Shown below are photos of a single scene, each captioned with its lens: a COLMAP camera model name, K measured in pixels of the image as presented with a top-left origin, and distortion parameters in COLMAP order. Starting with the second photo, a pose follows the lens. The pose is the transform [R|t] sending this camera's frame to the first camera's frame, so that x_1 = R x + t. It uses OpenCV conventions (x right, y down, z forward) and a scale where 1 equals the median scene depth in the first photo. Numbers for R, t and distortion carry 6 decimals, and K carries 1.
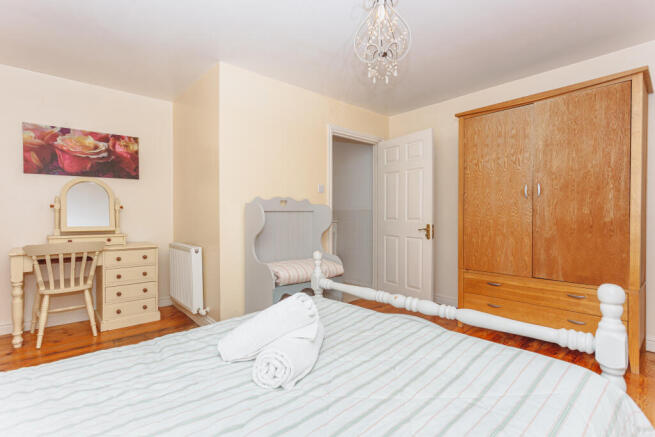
lens RADIAL K [[305.9, 0, 323.6], [0, 305.9, 218.8], [0, 0, 1]] dist [-0.001233, -0.000184]
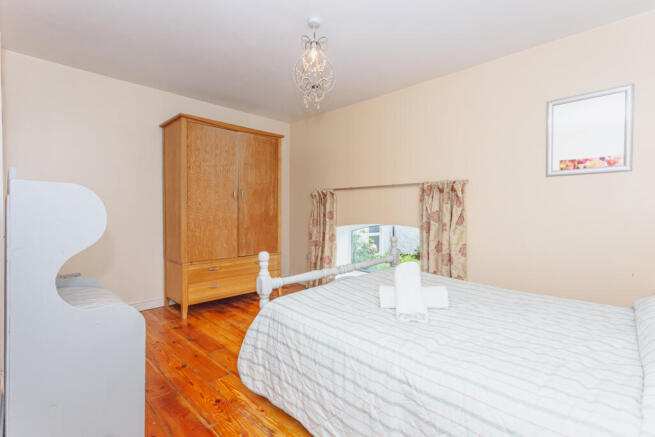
lens RADIAL K [[305.9, 0, 324.2], [0, 305.9, 217.2], [0, 0, 1]] dist [-0.001233, -0.000184]
pose [[-0.065620, -0.012794, 0.997763, -0.831124], [0.008650, 0.999873, 0.013390, -0.004273], [-0.997807, 0.009510, -0.065501, 0.792159]]
